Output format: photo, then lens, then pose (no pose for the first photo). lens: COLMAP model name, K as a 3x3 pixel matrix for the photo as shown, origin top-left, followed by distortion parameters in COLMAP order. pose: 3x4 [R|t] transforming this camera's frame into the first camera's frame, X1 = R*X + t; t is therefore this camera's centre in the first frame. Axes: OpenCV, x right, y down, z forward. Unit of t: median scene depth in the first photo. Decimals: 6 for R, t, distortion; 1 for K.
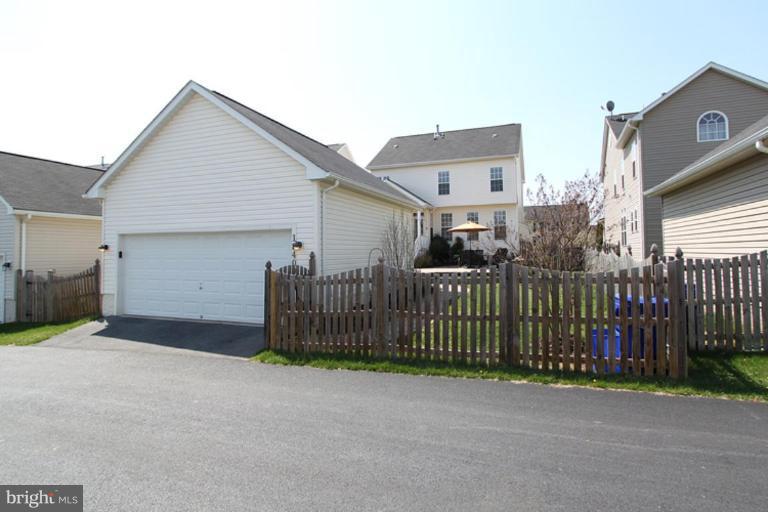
lens RADIAL K [[384.1, 0, 384.0], [0, 384.1, 246.8], [0, 0, 1]] dist [0.000663, -0.000328]
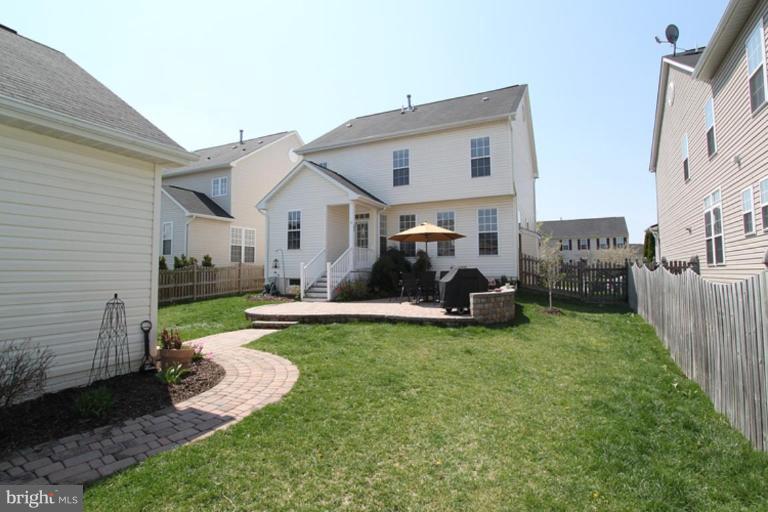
lens RADIAL K [[372.1, 0, 380.7], [0, 372.1, 251.8], [0, 0, 1]] dist [-0.001260, -0.000152]
pose [[0.996243, 0.001218, -0.086592, 0.177212], [-0.004251, 0.999383, -0.034854, -0.001911], [0.086496, 0.035091, 0.995634, 0.378030]]
